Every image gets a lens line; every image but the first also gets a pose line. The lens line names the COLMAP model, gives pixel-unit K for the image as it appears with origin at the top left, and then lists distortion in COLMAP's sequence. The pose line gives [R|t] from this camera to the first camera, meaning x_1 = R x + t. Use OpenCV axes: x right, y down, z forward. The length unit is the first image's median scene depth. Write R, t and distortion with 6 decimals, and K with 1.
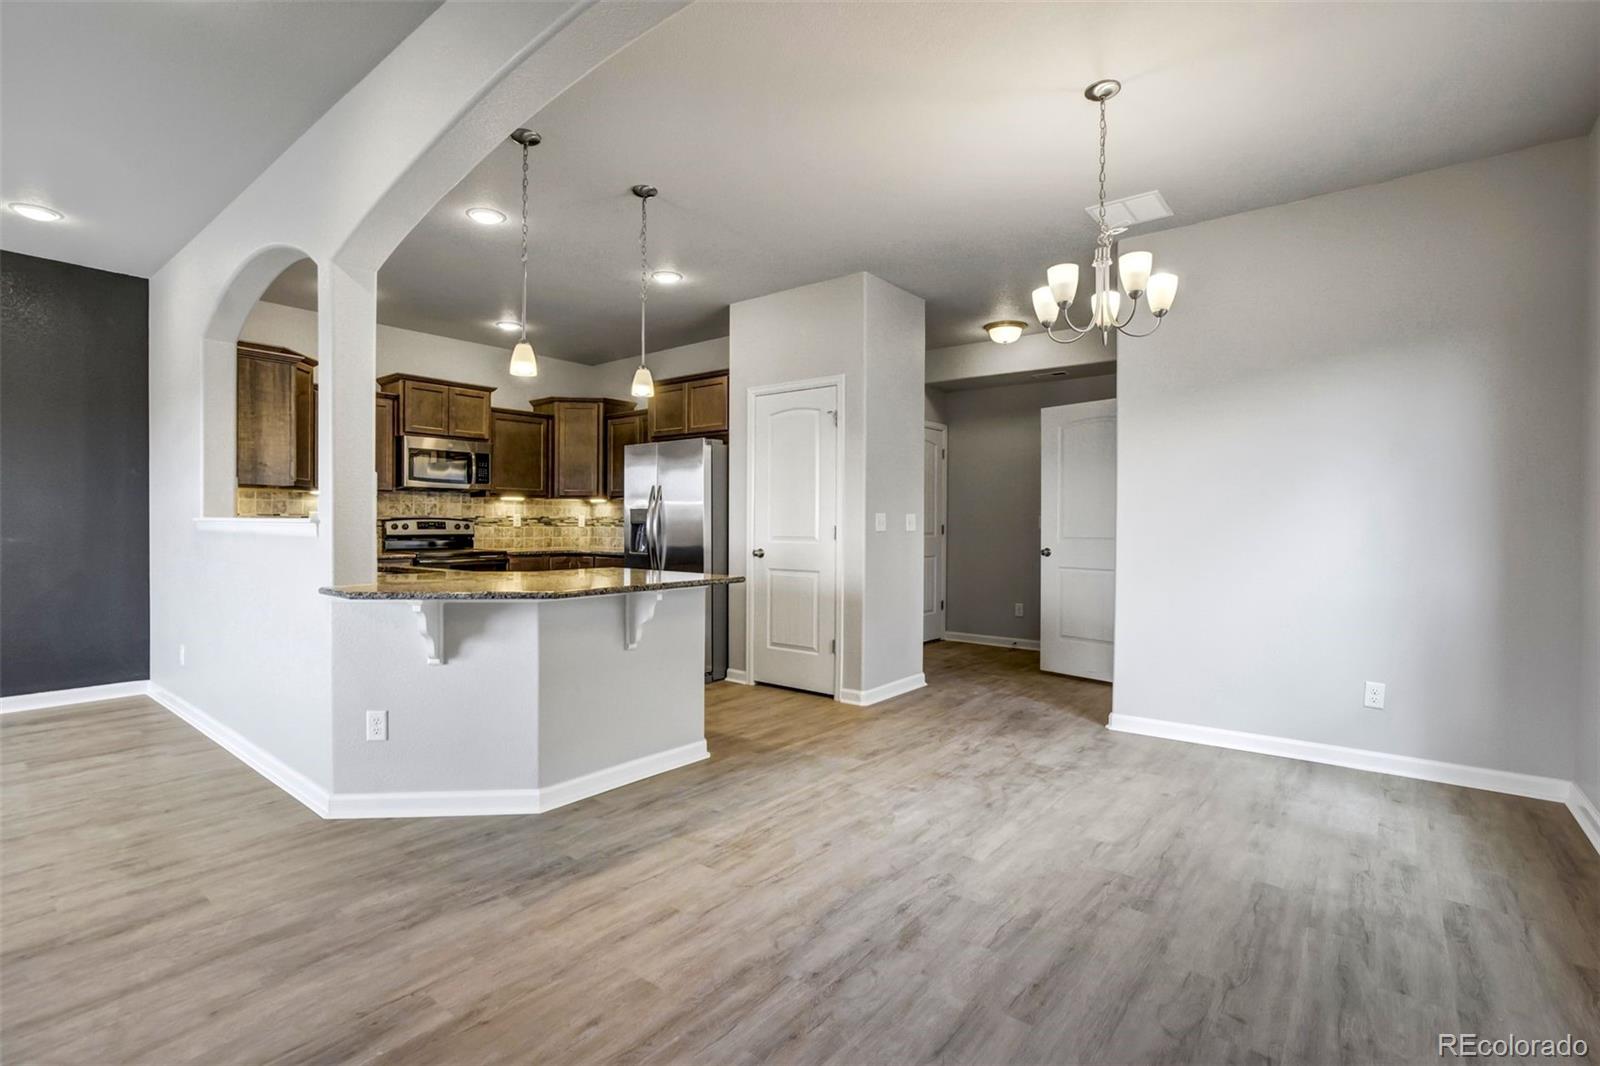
lens RADIAL K [[747.3, 0, 786.8], [0, 747.3, 534.3], [0, 0, 1]] dist [-0.042843, 0.019013]
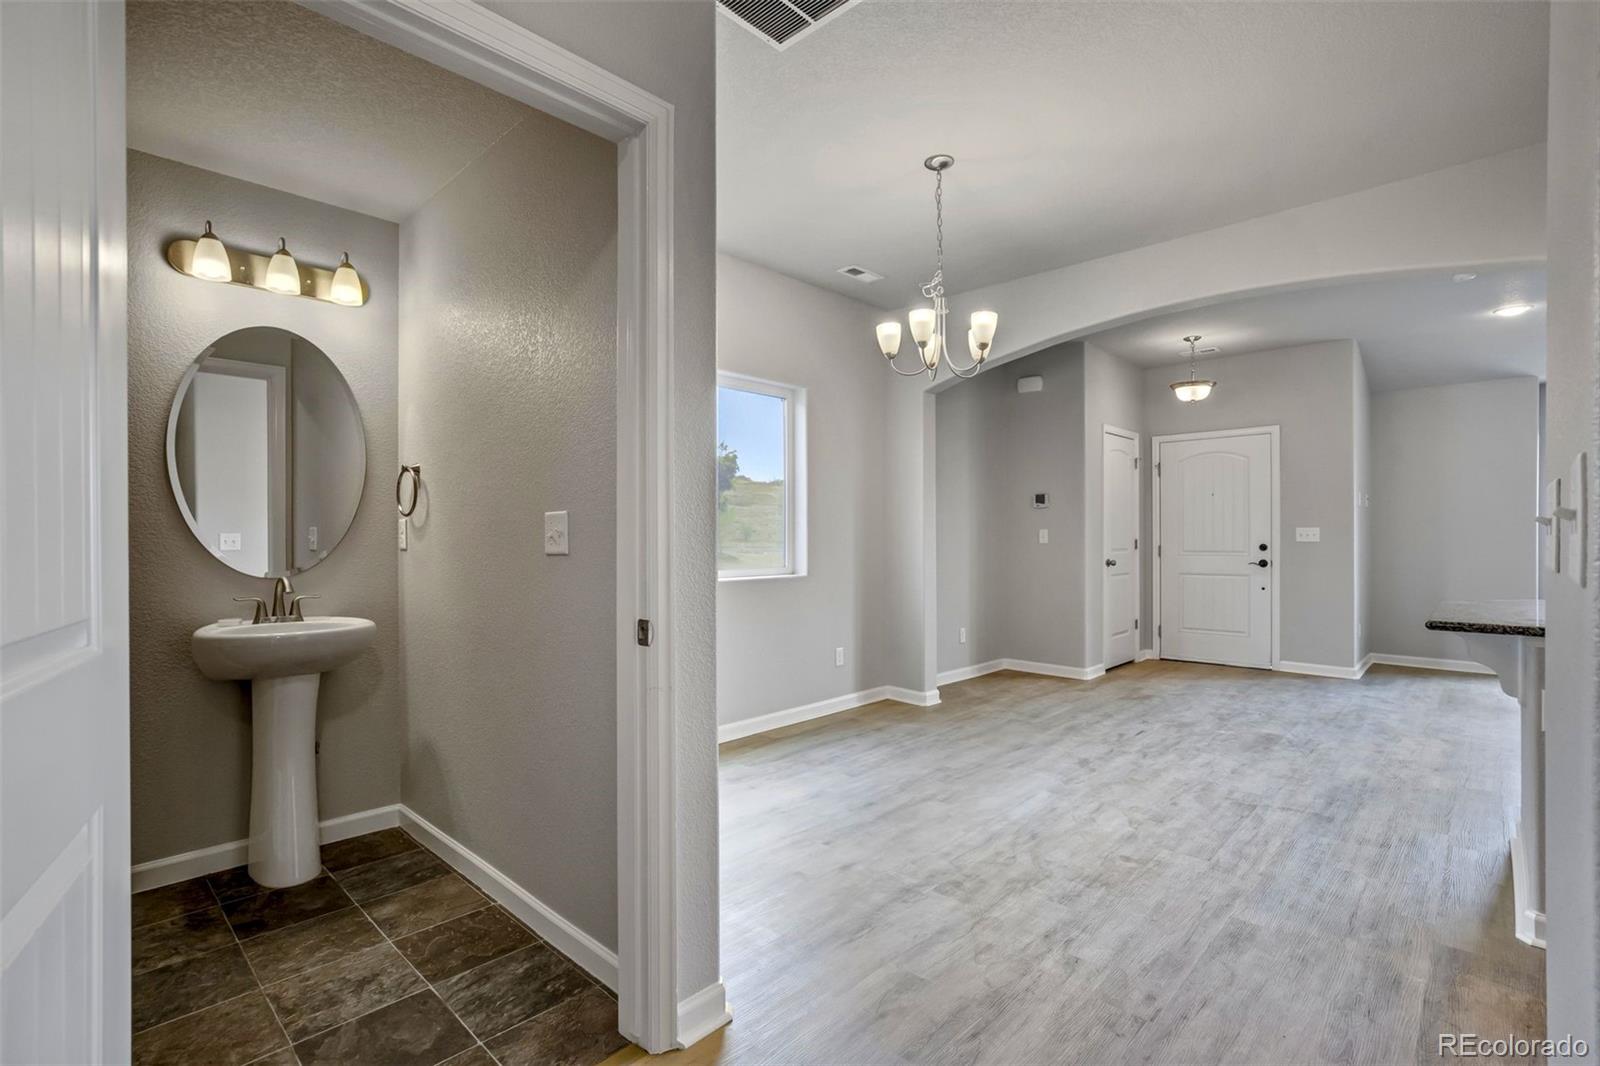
lens RADIAL K [[747.3, 0, 781.1], [0, 747.3, 539.3], [0, 0, 1]] dist [-0.042843, 0.019013]
pose [[-0.996012, -0.003738, 0.089143, 0.389993], [-0.002380, 0.999880, 0.015337, -0.018202], [-0.089190, 0.015064, -0.995901, 1.496655]]
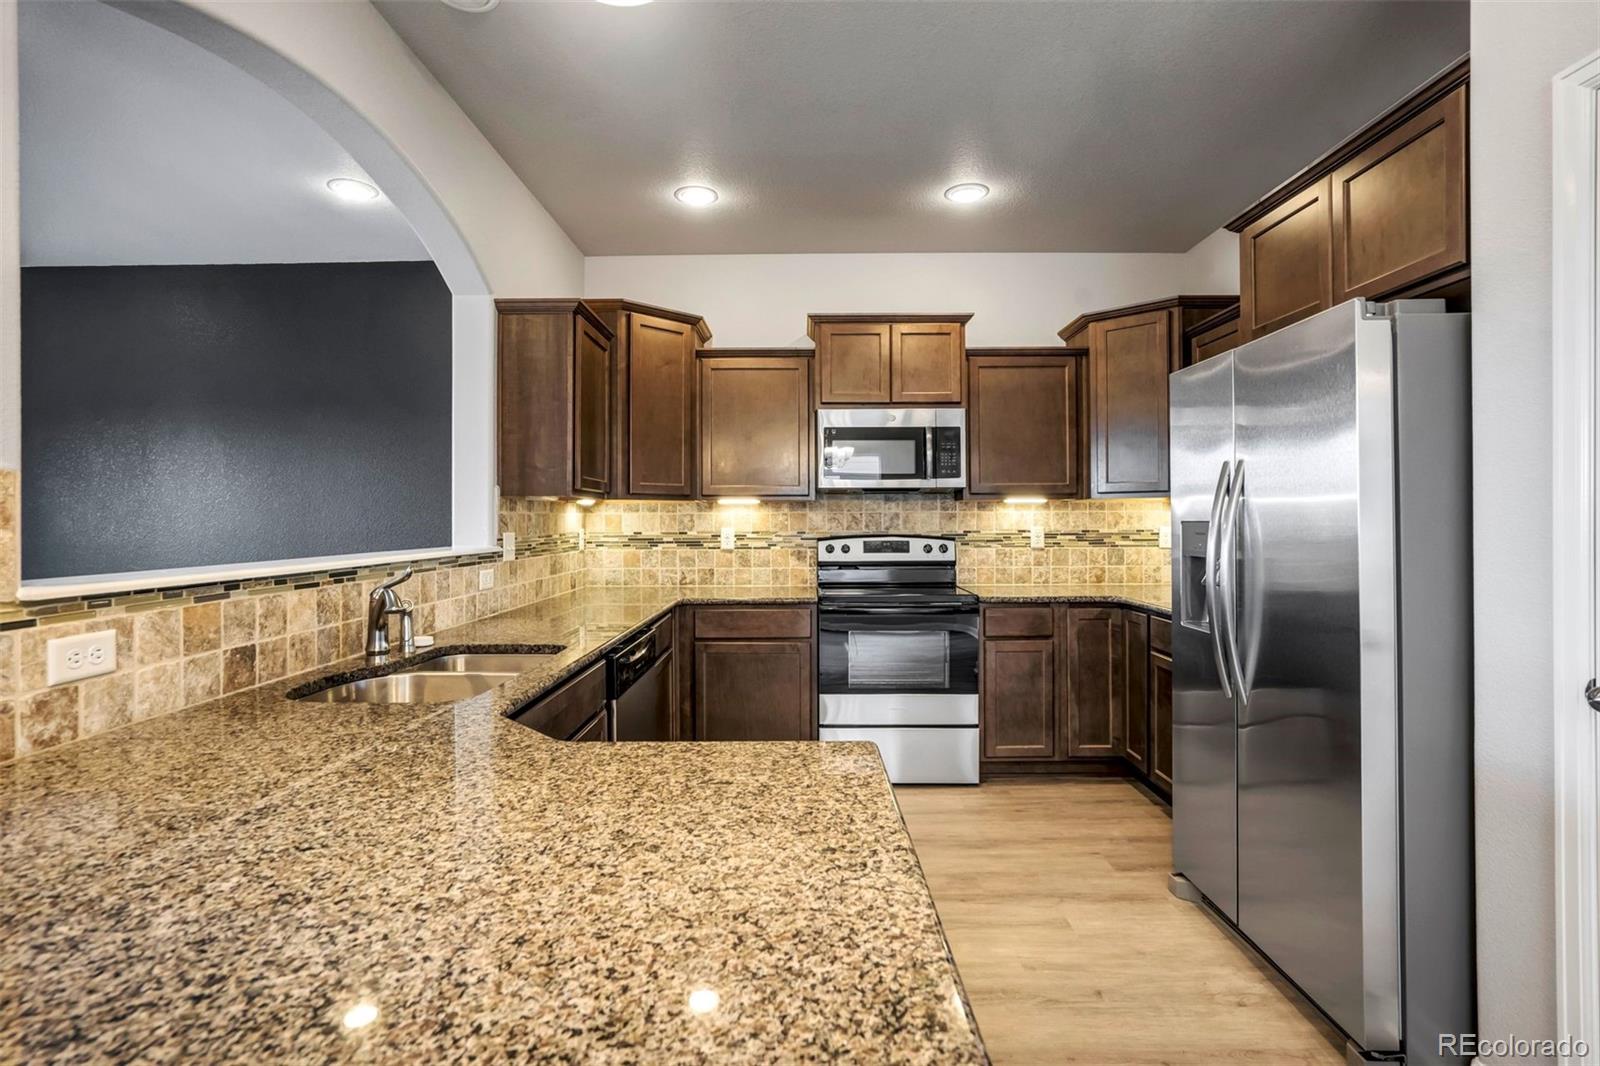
lens RADIAL K [[747.3, 0, 784.7], [0, 747.3, 523.5], [0, 0, 1]] dist [-0.042843, 0.019013]
pose [[0.609958, -0.005180, -0.792417, -0.027181], [-0.003023, 0.999956, -0.008863, -0.041223], [0.792428, 0.007802, 0.609915, 0.838381]]
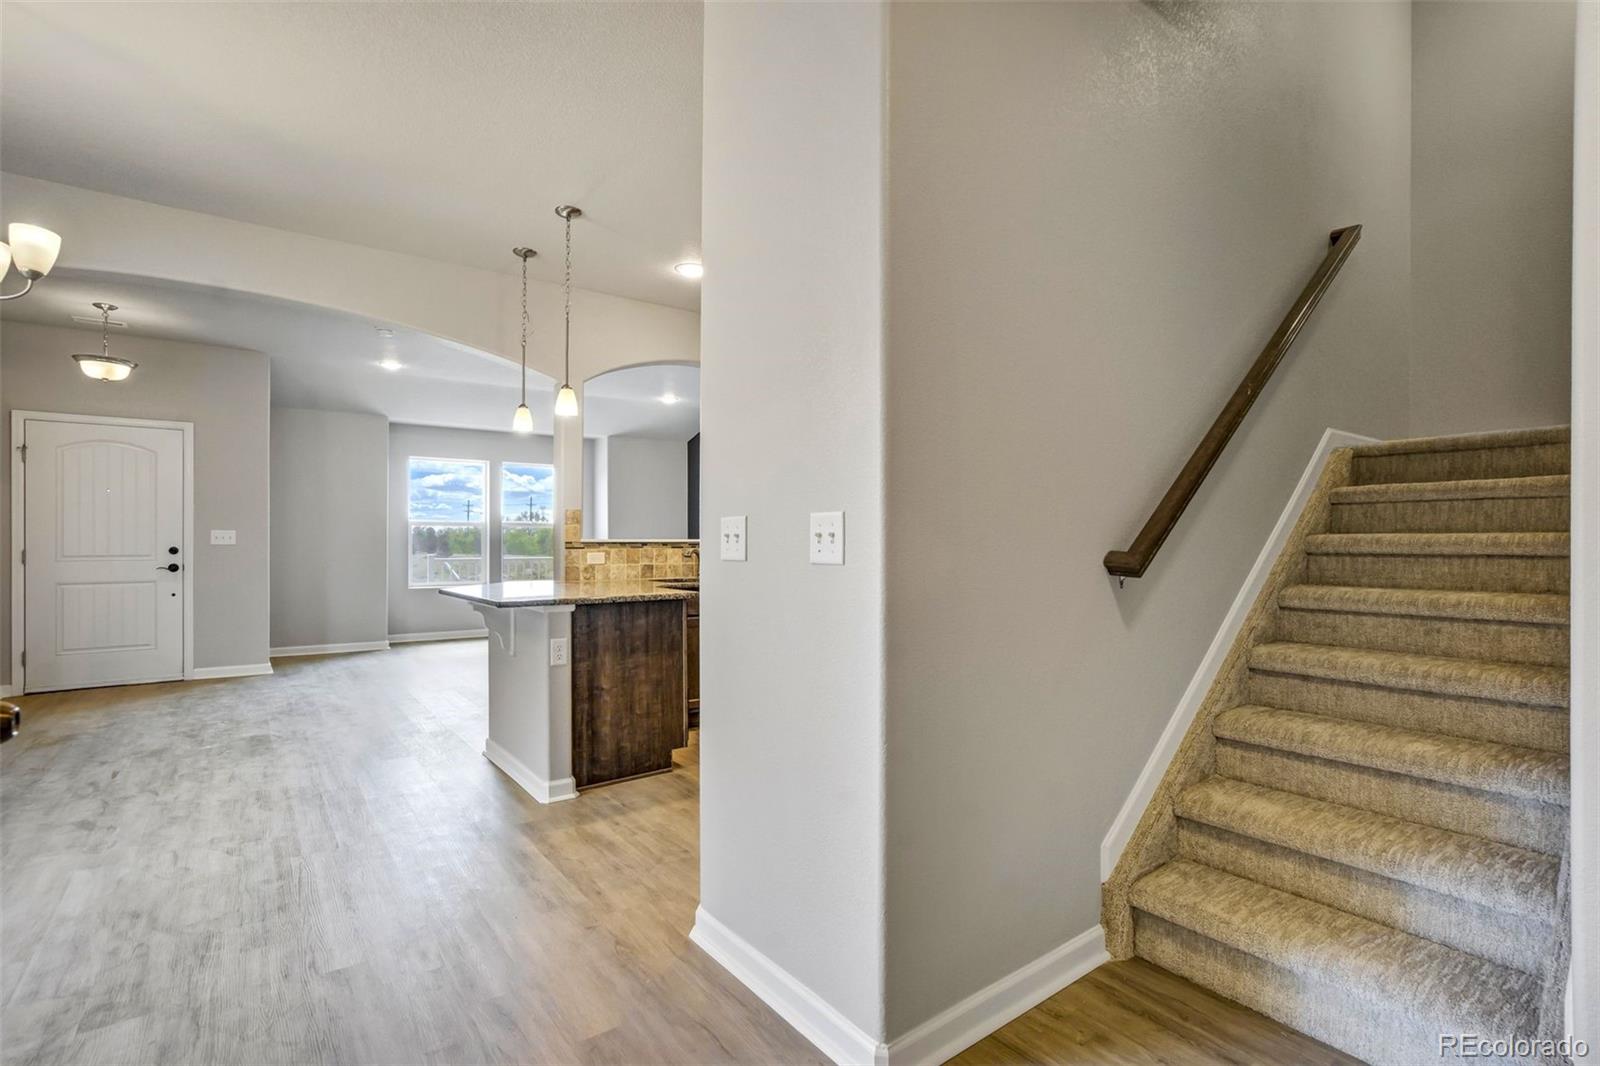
lens RADIAL K [[747.3, 0, 800.7], [0, 747.3, 542.5], [0, 0, 1]] dist [-0.042843, 0.019013]
pose [[-0.231294, -0.003227, -0.972879, 0.640799], [-0.017458, 0.999847, 0.000834, -0.018565], [0.972727, 0.017177, -0.231315, 1.394138]]
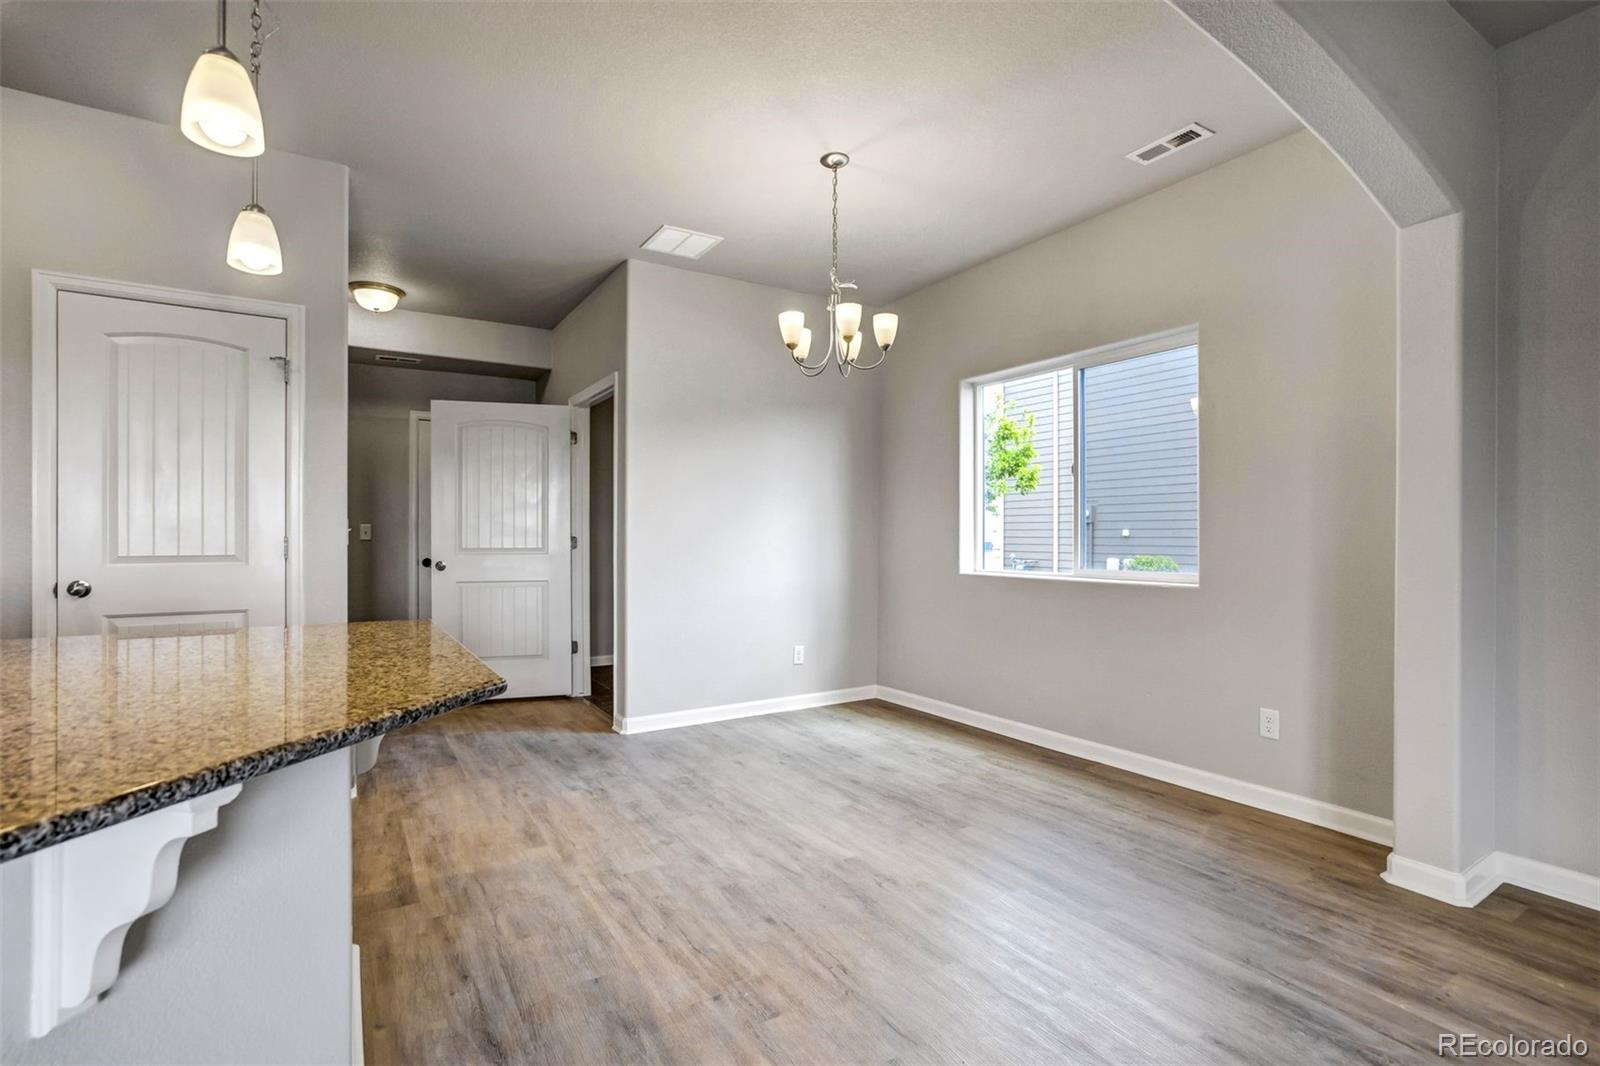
lens RADIAL K [[747.3, 0, 791.5], [0, 747.3, 537.7], [0, 0, 1]] dist [-0.042843, 0.019013]
pose [[0.330727, -0.006523, 0.943704, -0.477342], [0.015214, 0.999883, 0.001580, -0.005859], [-0.943604, 0.013835, 0.330787, 0.466989]]
